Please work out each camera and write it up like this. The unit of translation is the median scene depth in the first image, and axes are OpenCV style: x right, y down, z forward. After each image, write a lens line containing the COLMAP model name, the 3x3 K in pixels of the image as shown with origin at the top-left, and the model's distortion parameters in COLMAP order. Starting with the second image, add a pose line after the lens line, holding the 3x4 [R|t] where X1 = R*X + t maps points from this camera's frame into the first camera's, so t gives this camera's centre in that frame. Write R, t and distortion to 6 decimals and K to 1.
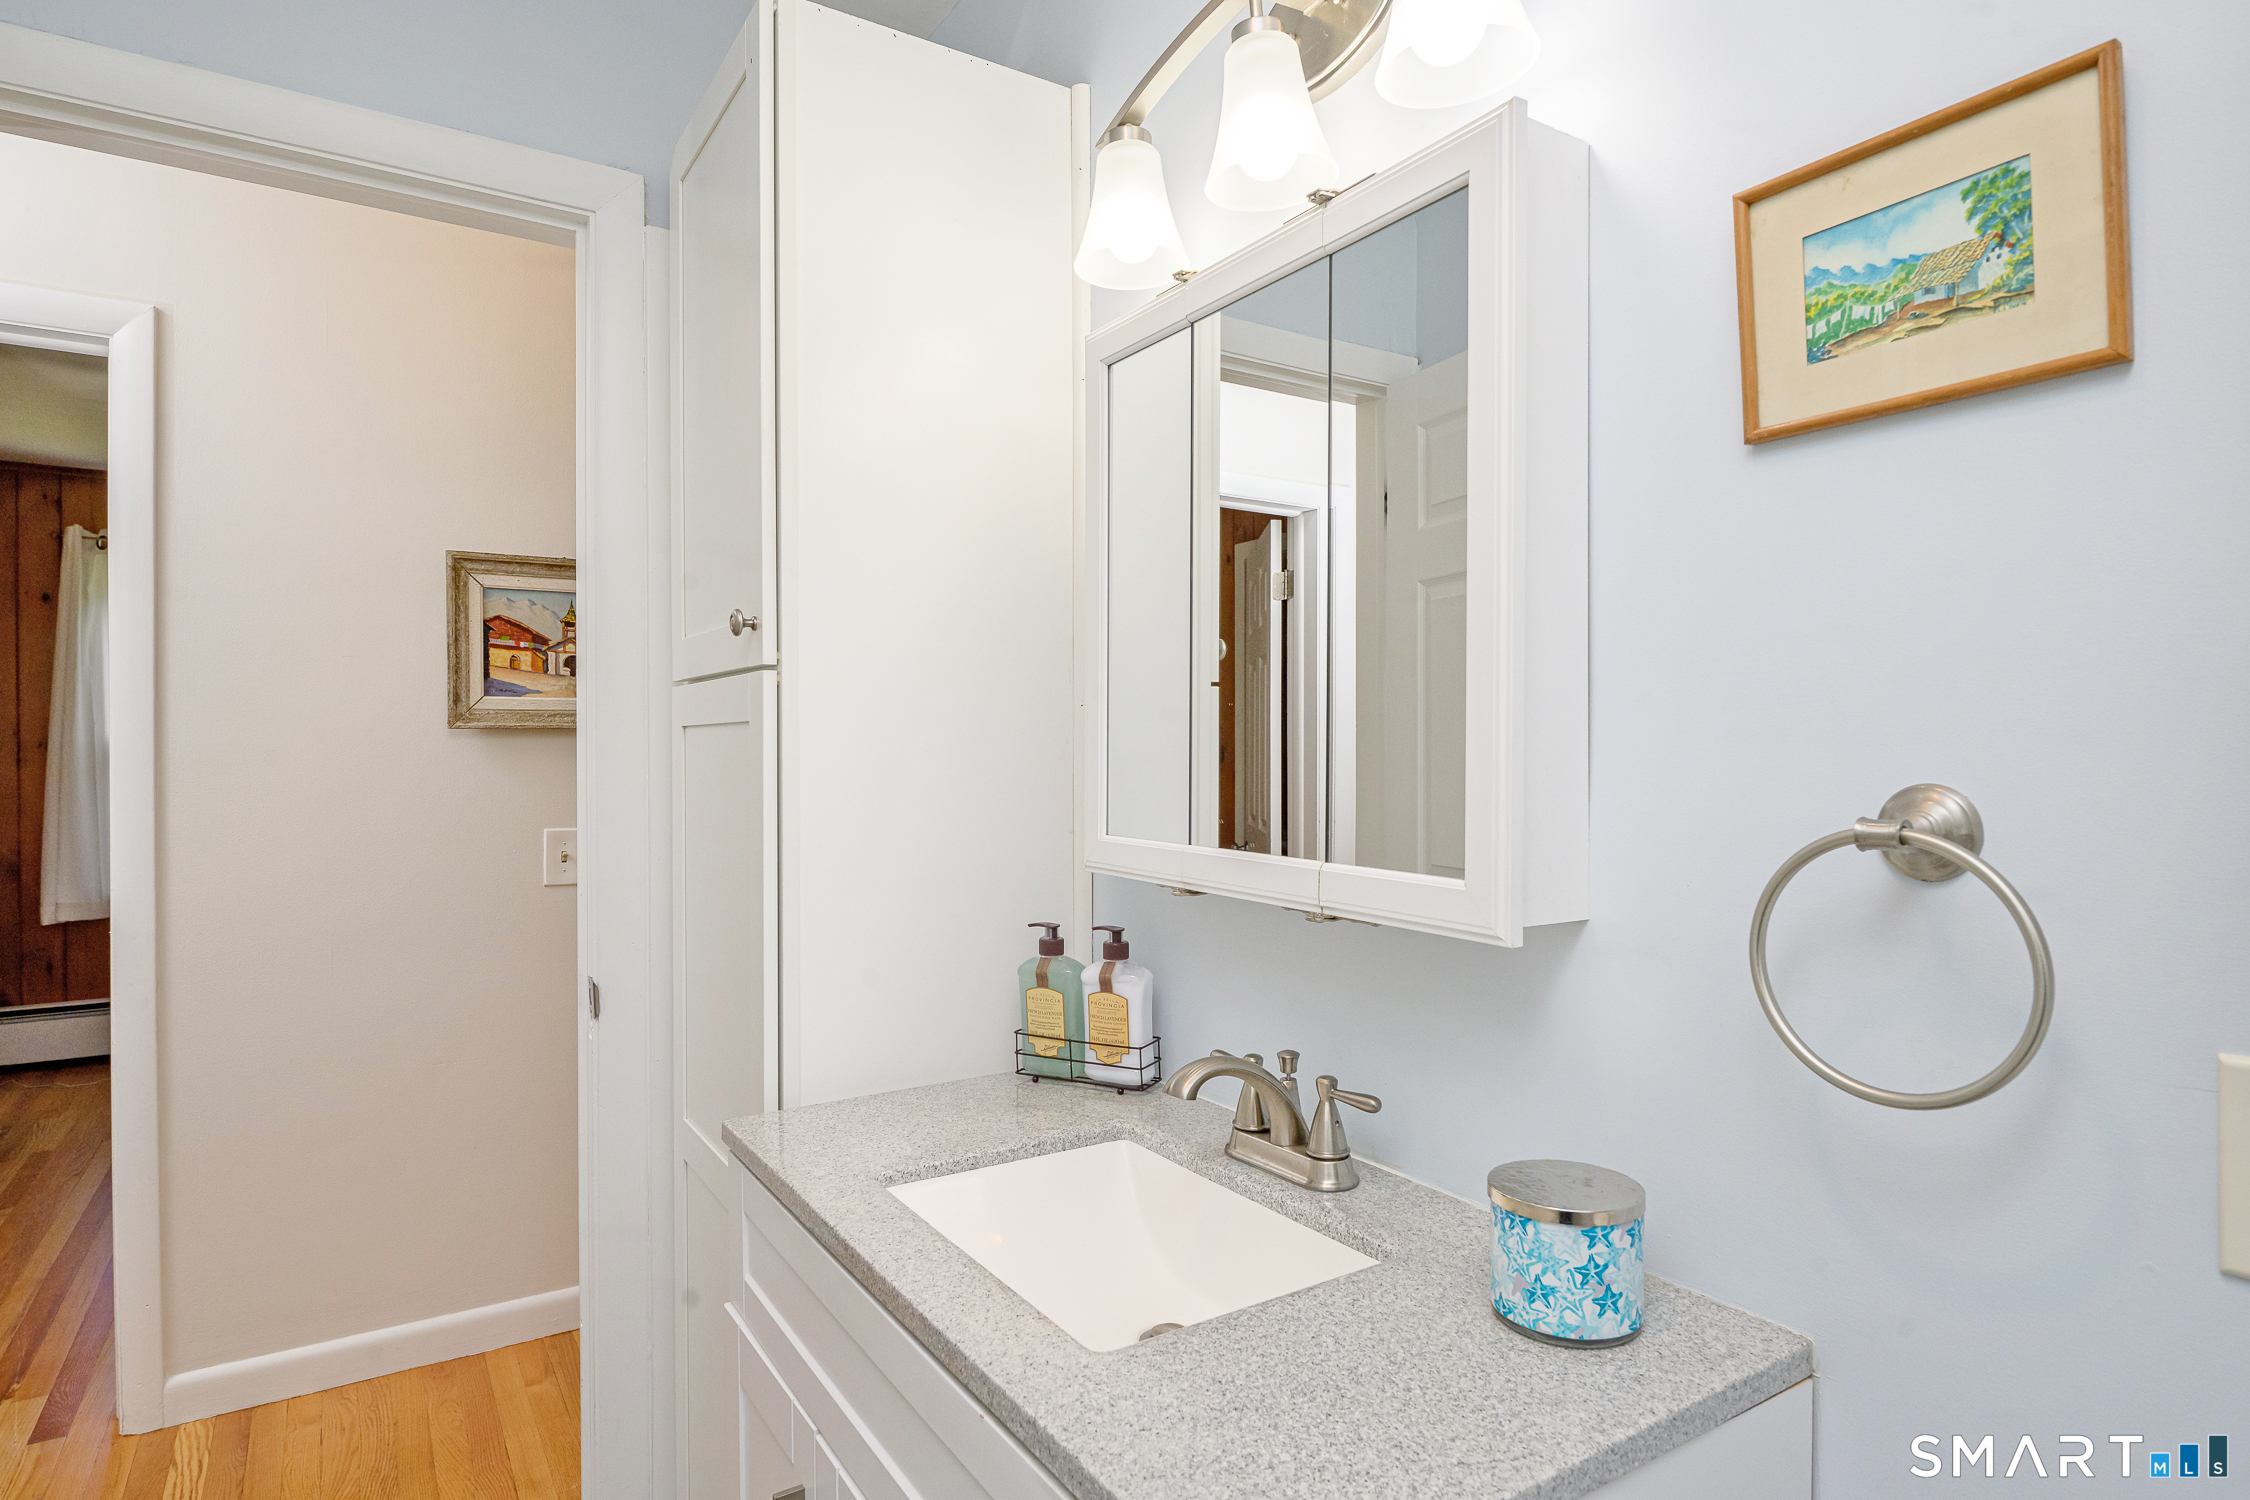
lens RADIAL K [[1170.4, 0, 1125.0], [0, 1170.4, 750.0], [0, 0, 1]] dist [-0.001290, 0.000251]
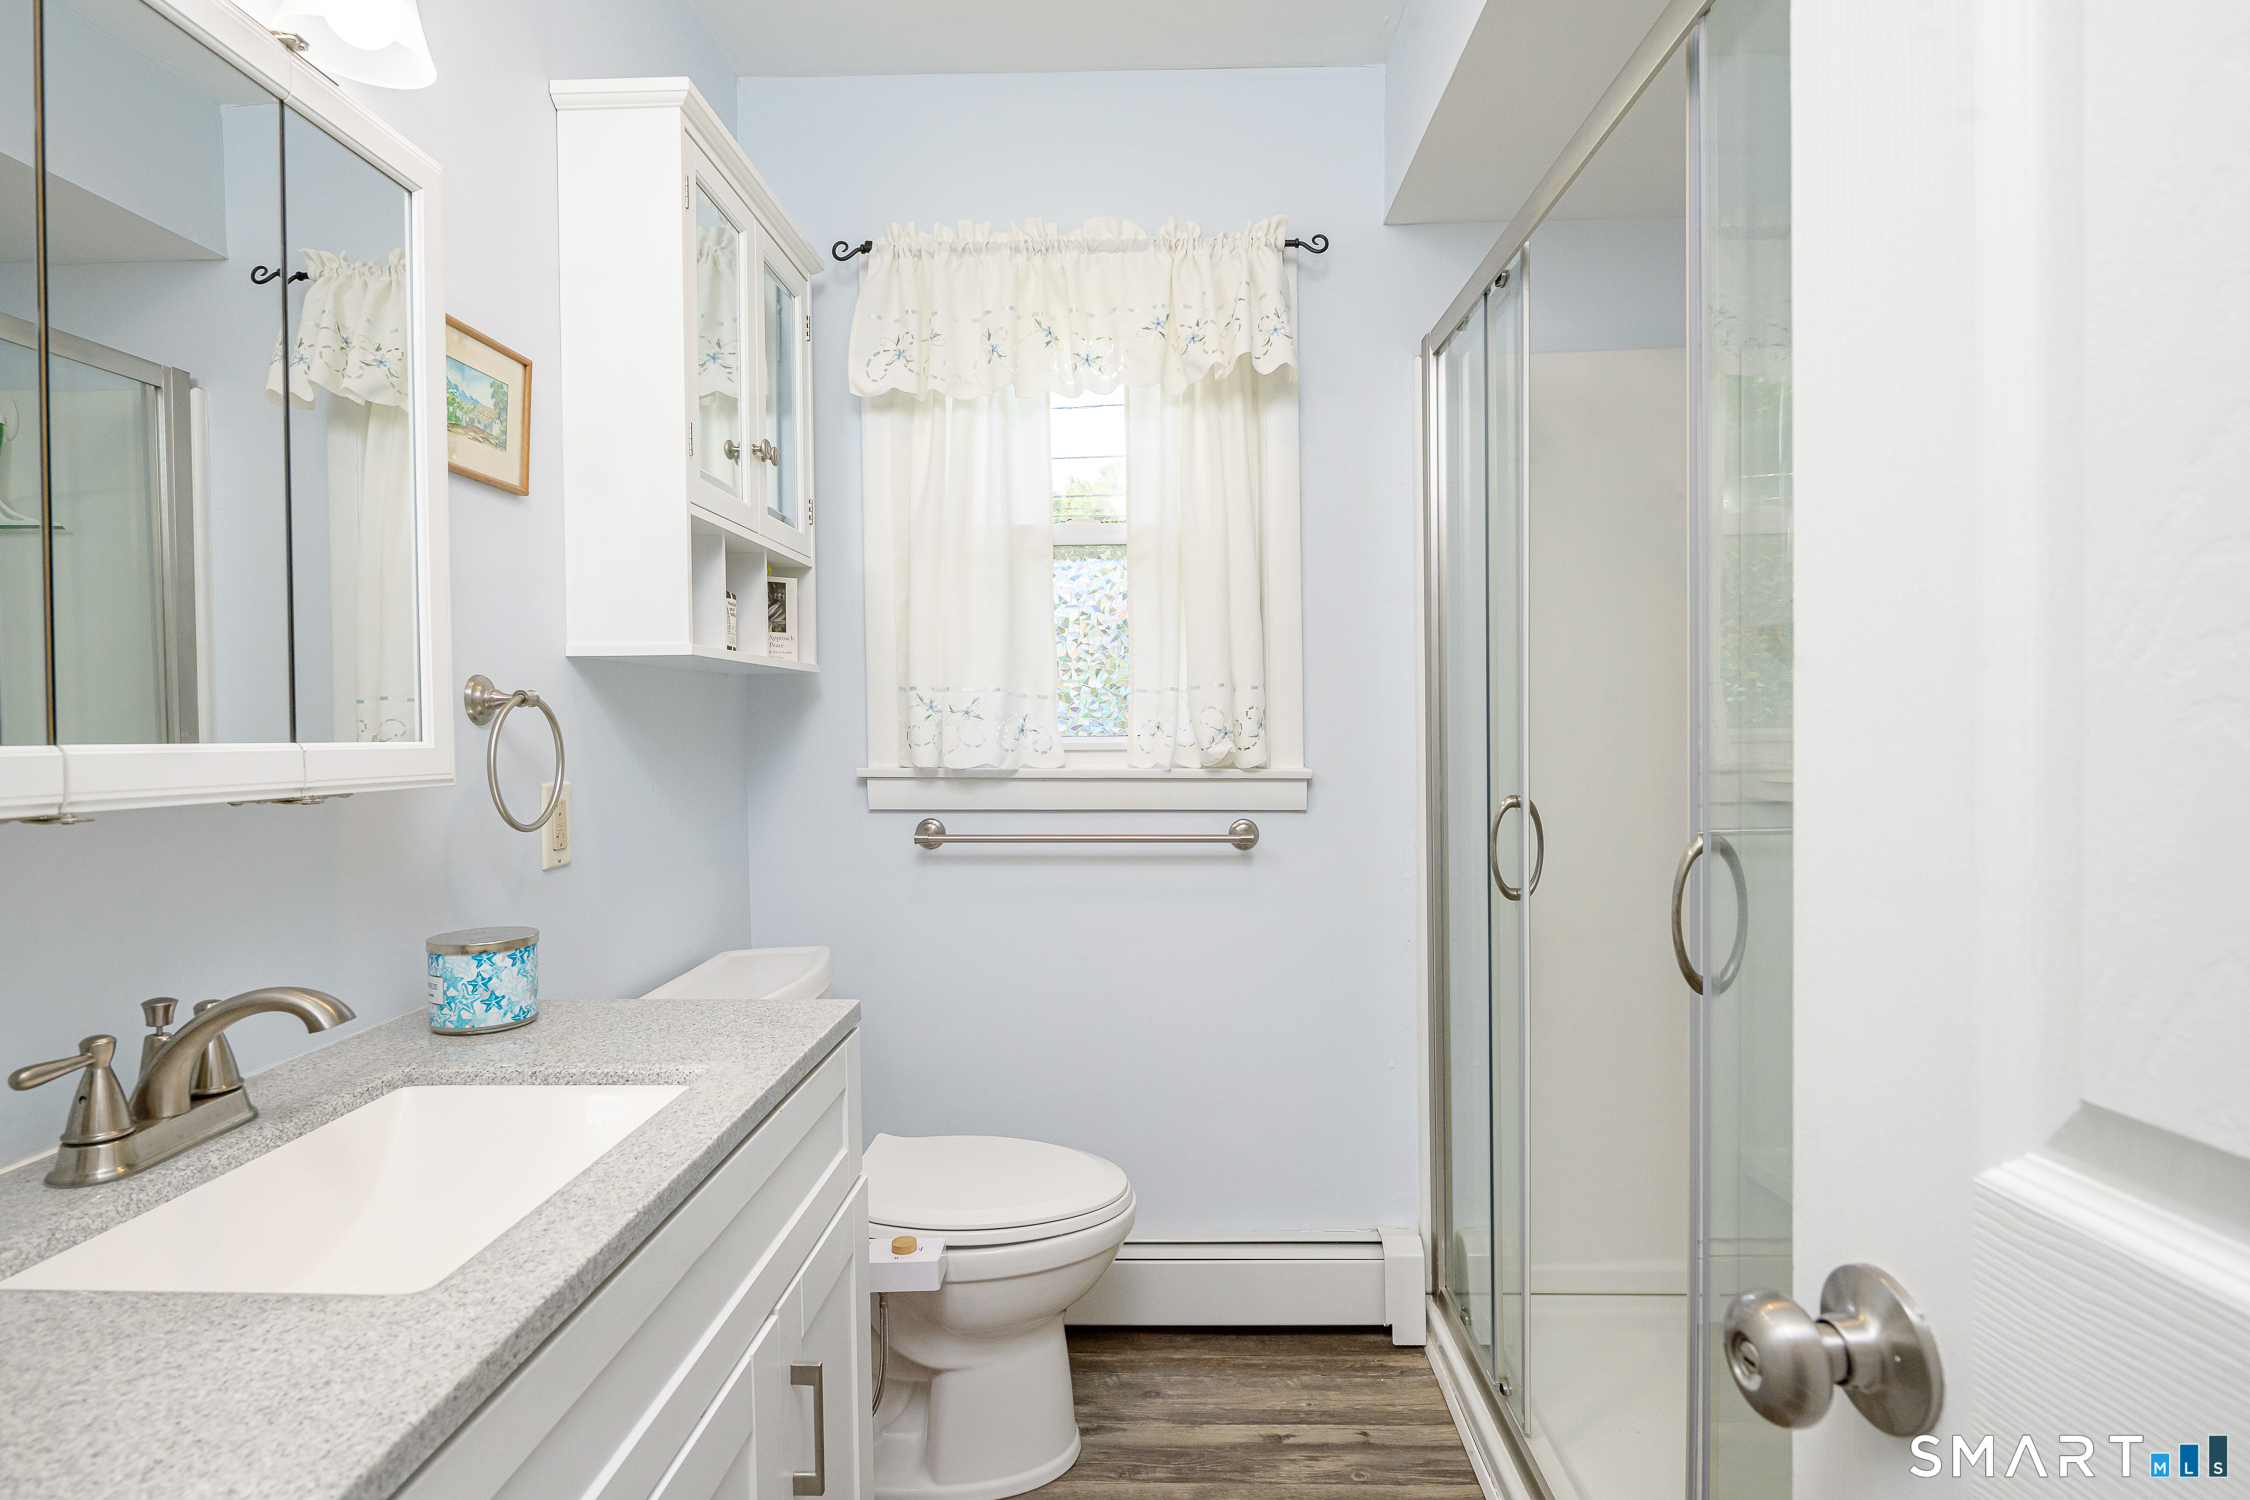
lens RADIAL K [[1170.4, 0, 1125.0], [0, 1170.4, 750.0], [0, 0, 1]] dist [-0.001290, 0.000251]
pose [[-0.823512, -0.011770, 0.567177, -1.288341], [0.002422, 0.999703, 0.024262, 0.111650], [-0.567294, 0.021353, -0.823239, 1.944720]]
